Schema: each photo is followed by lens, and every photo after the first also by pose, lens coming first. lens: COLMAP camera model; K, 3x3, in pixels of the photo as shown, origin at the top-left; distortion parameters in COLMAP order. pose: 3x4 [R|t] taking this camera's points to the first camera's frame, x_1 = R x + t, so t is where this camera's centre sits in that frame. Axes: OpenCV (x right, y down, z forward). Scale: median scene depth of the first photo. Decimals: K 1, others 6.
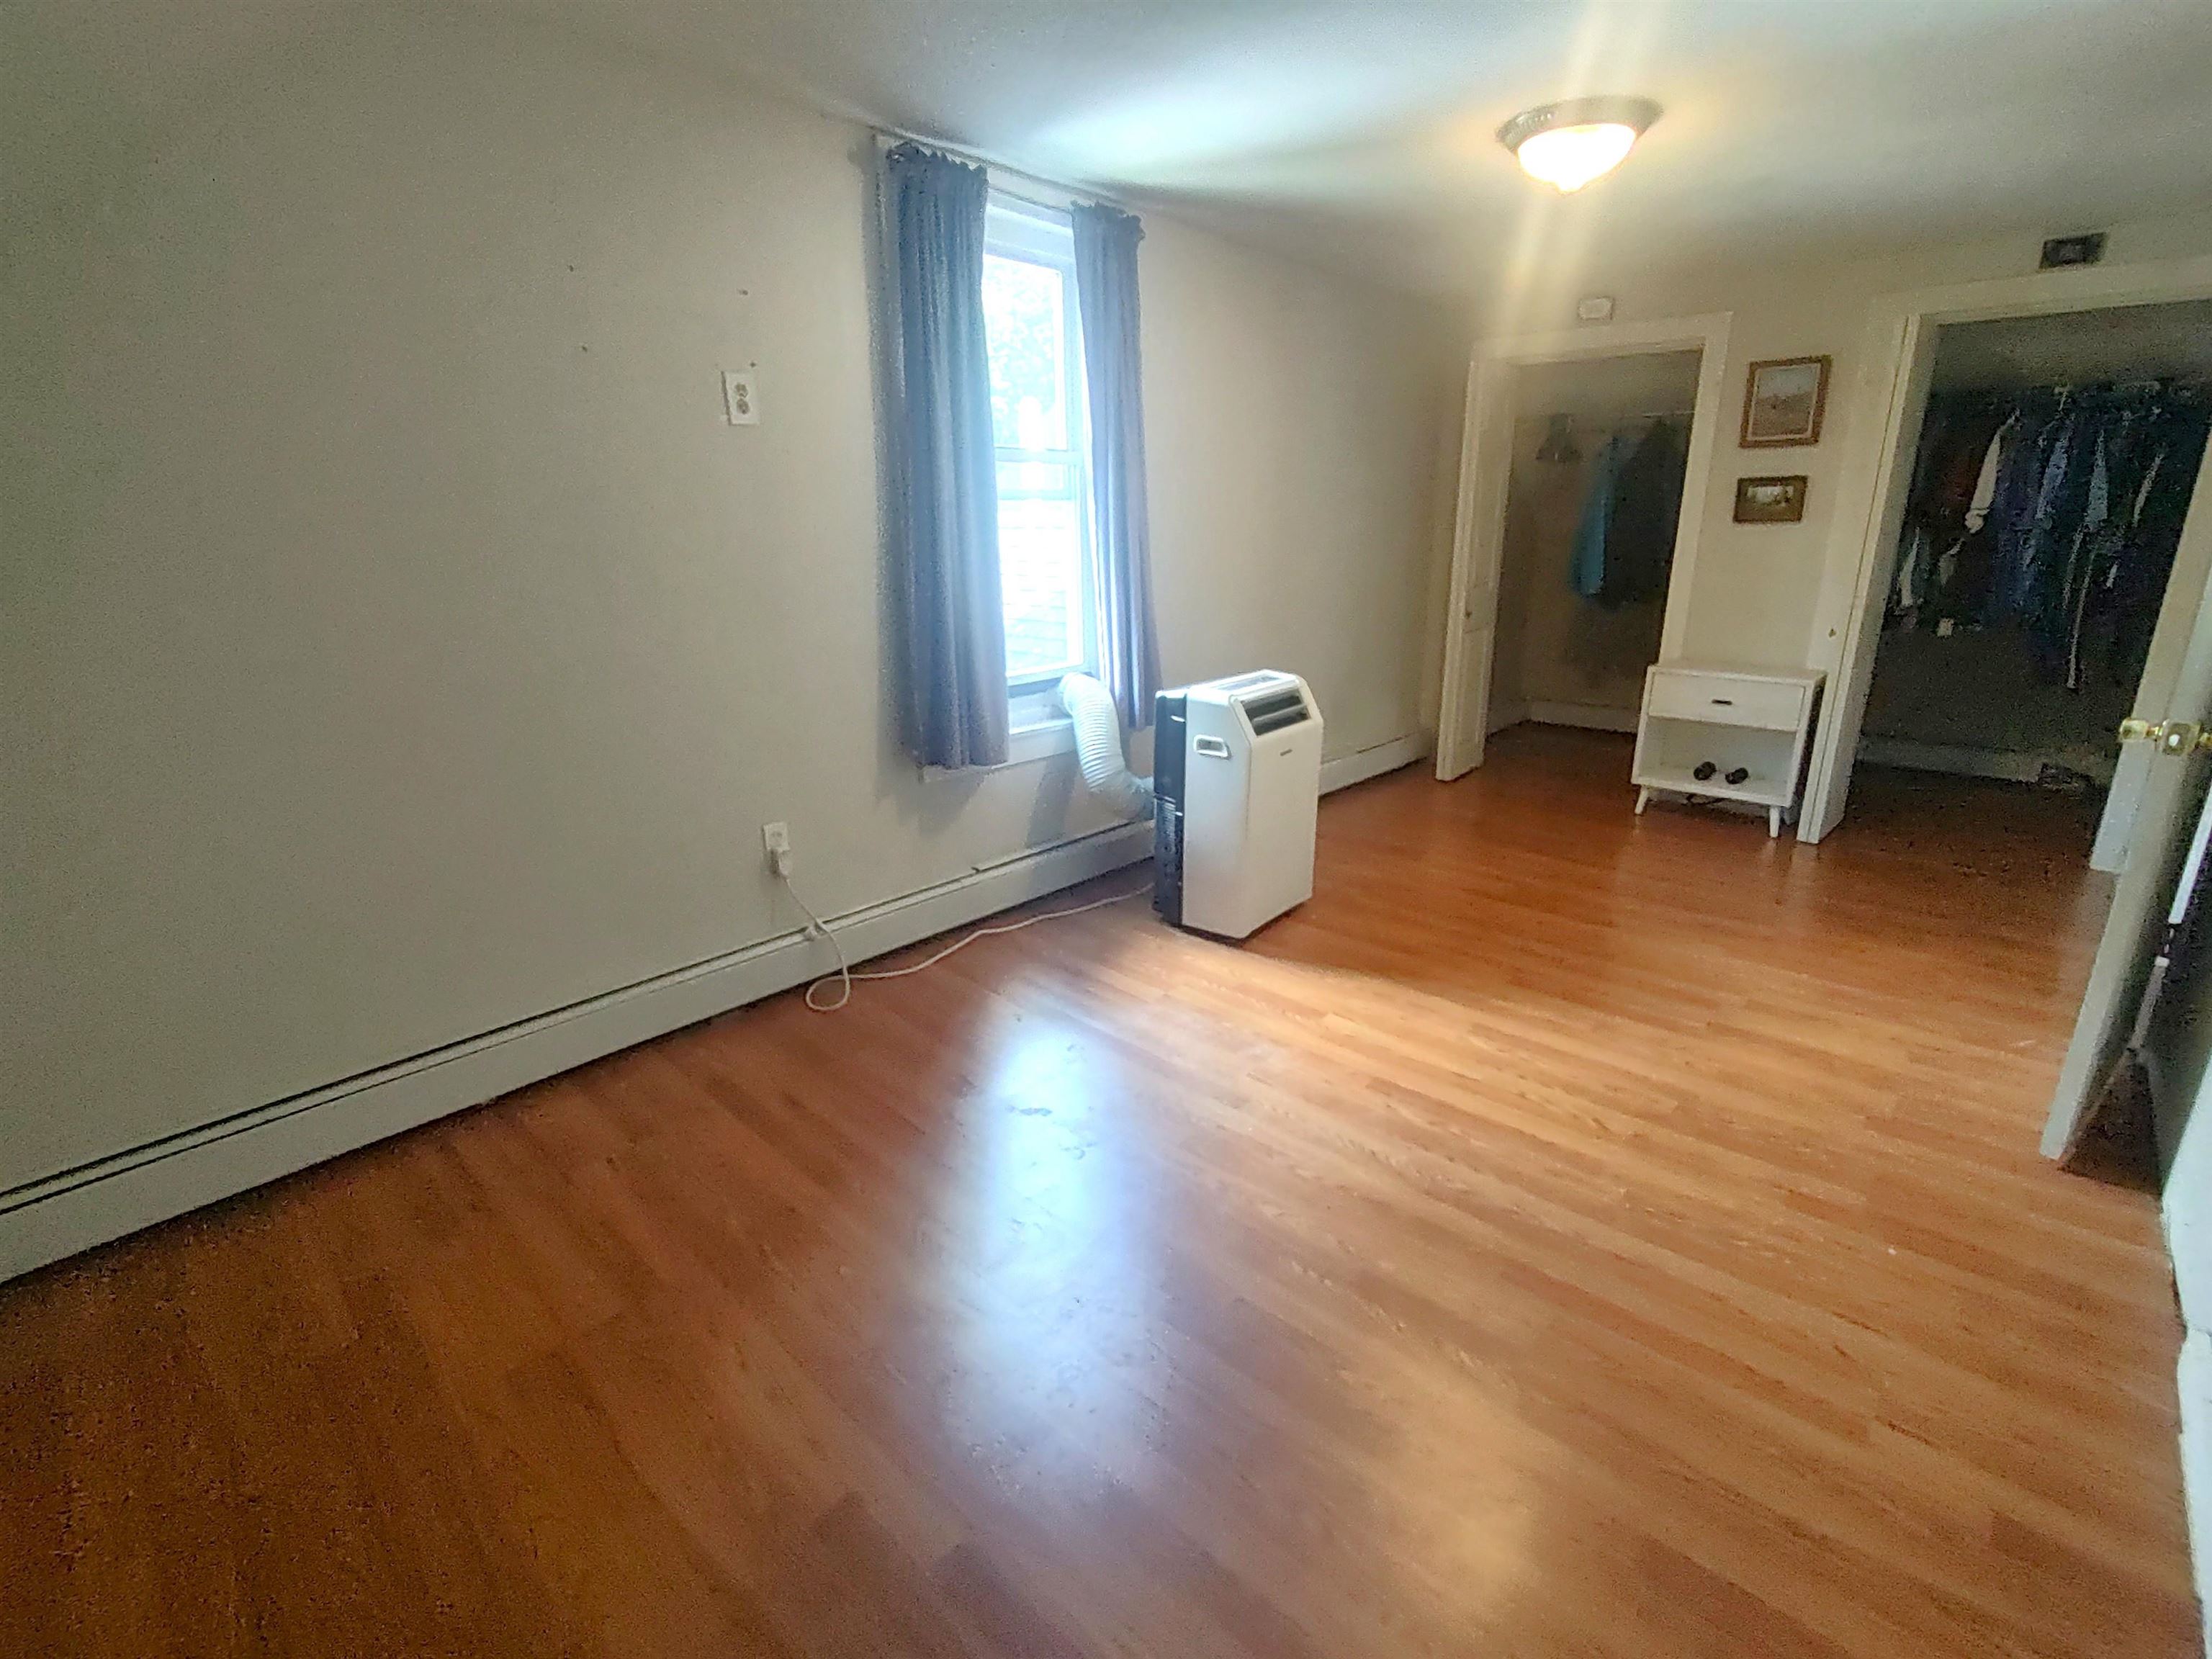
lens RADIAL K [[1015.0, 0, 1106.0], [0, 1015.0, 829.5], [0, 0, 1]] dist [-0.003639, -0.000949]
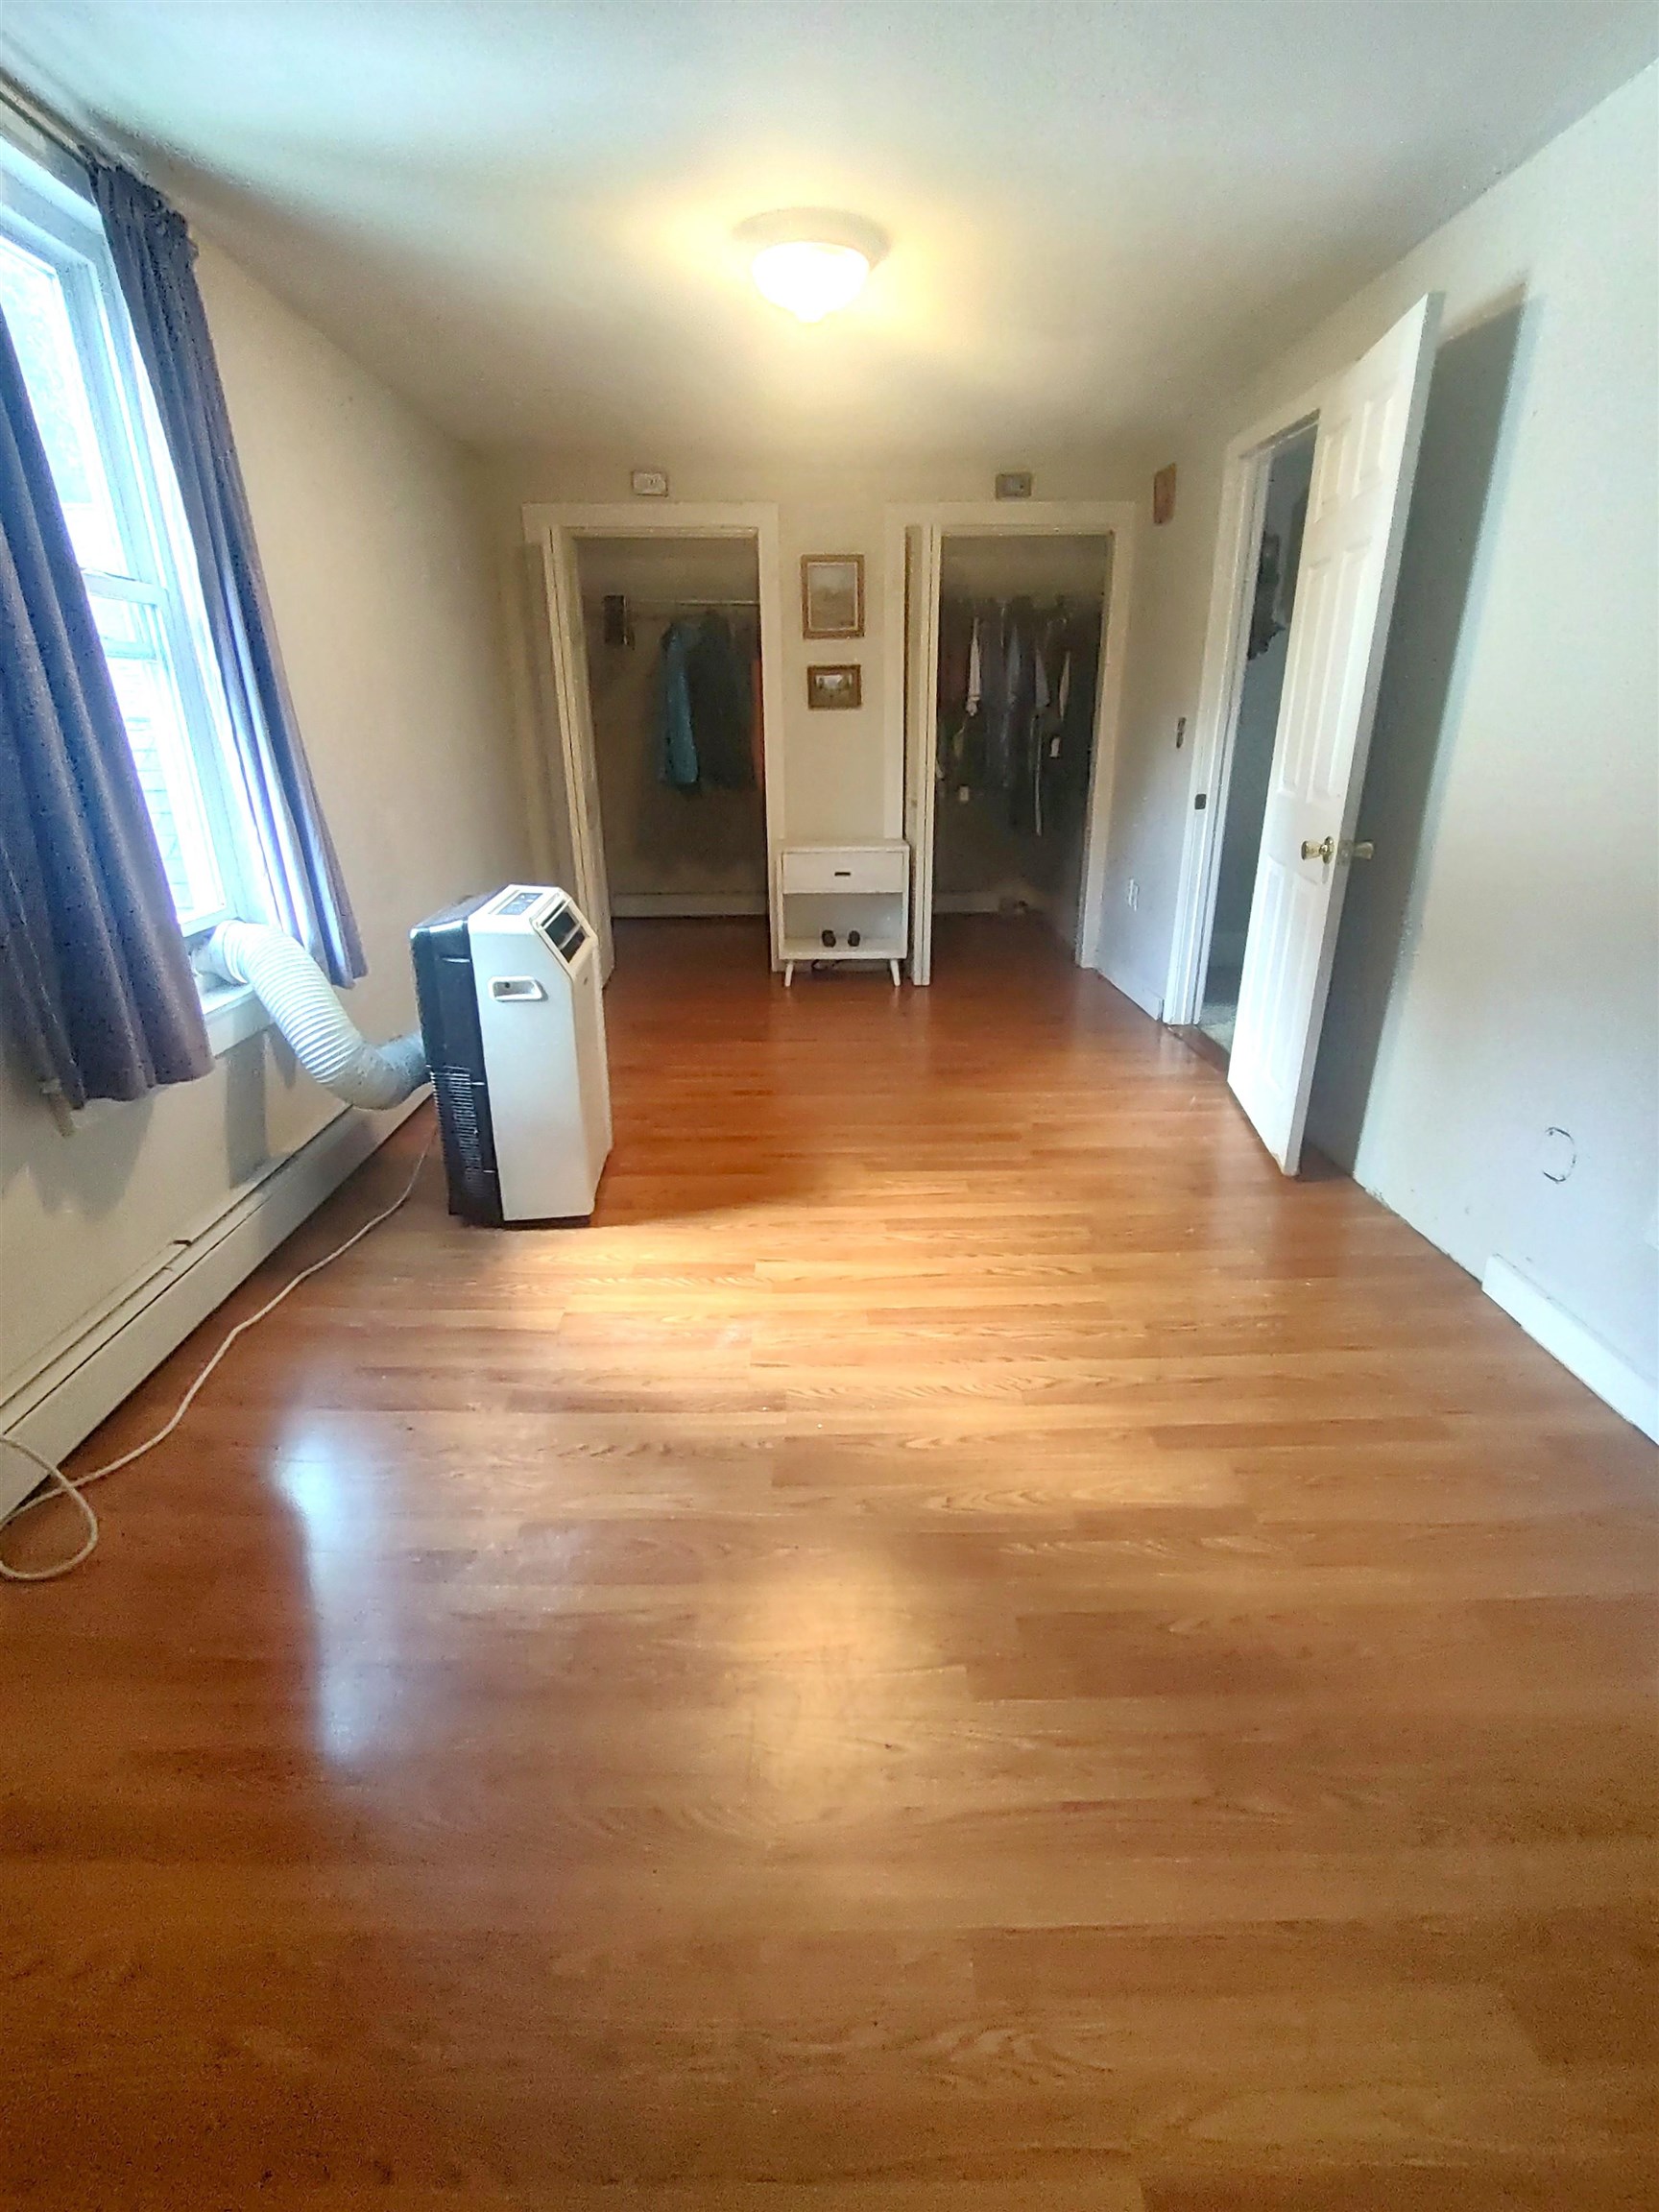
lens RADIAL K [[1007.2, 0, 830.5], [0, 1007.2, 1098.6], [0, 0, 1]] dist [-0.011563, 0.000307]
pose [[0.720540, -0.243201, 0.649365, -0.208967], [0.203357, 0.969413, 0.137419, -0.049715], [-0.662923, 0.033037, 0.747958, 0.238148]]
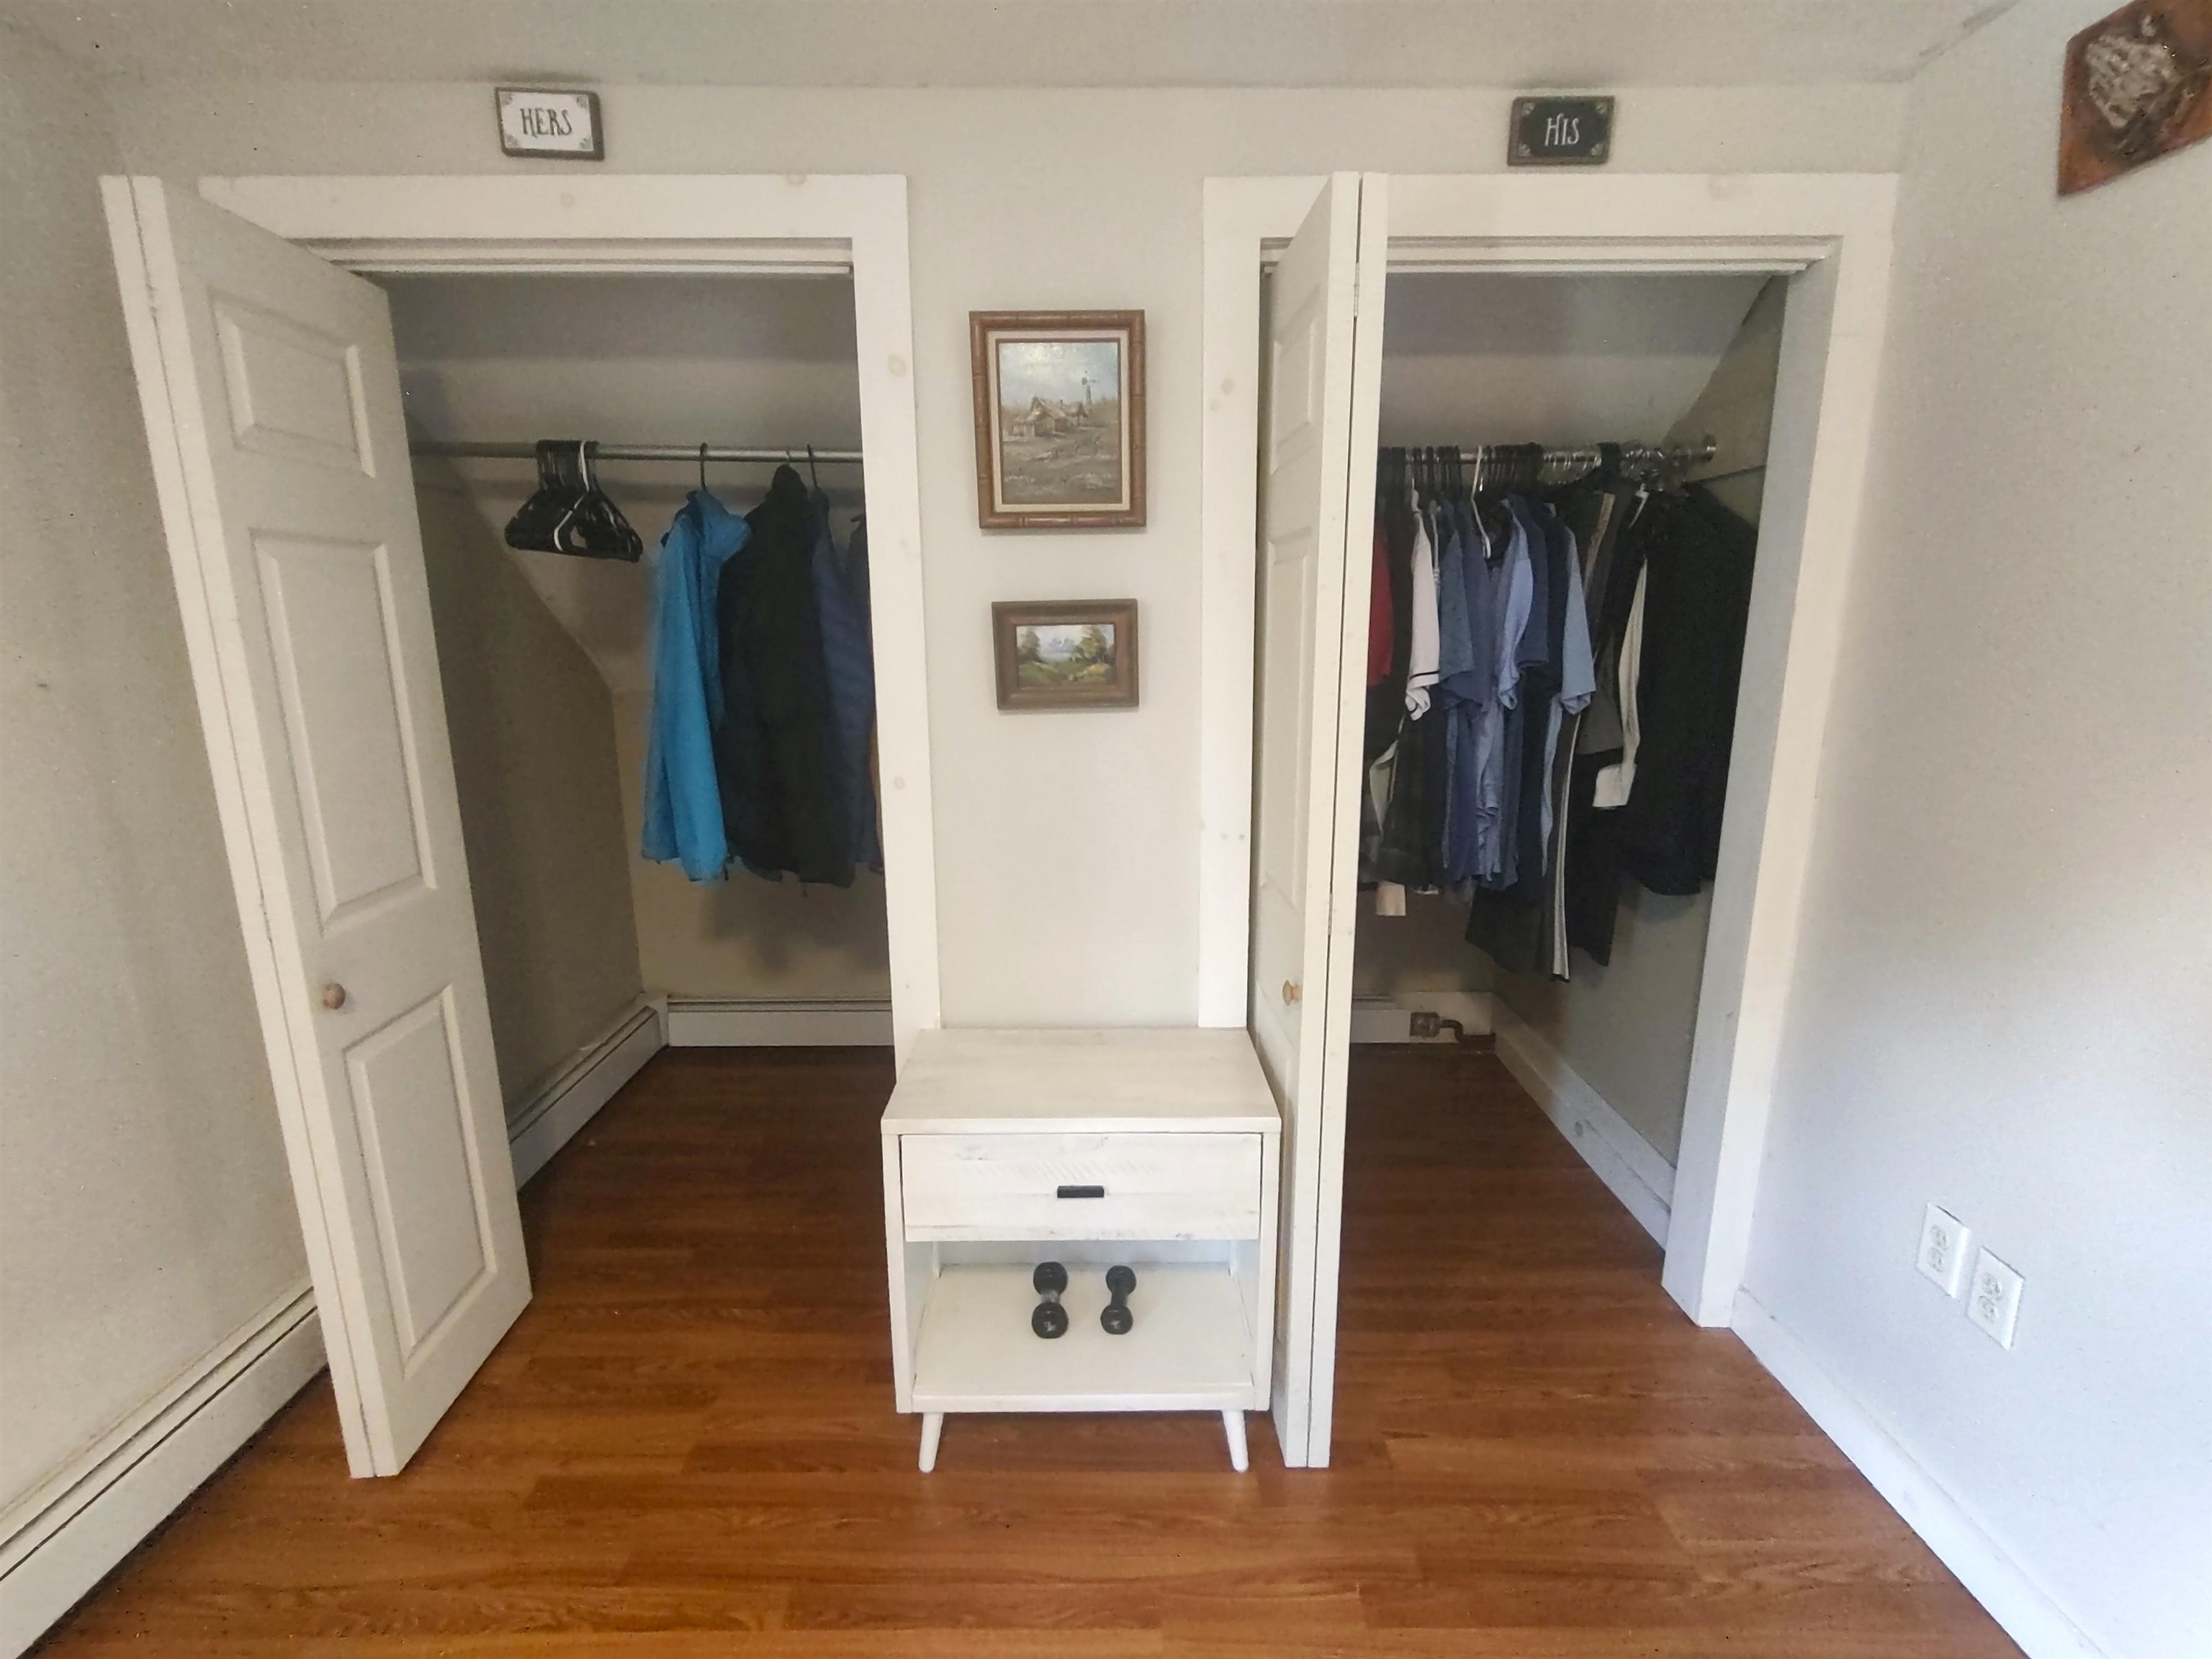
lens RADIAL K [[1015.0, 0, 1106.0], [0, 1015.0, 829.5], [0, 0, 1]] dist [-0.003639, -0.000949]
pose [[0.731093, -0.127548, 0.670250, 0.462833], [0.197255, 0.979933, -0.028680, -0.293327], [-0.653142, 0.153177, 0.741581, 0.844144]]
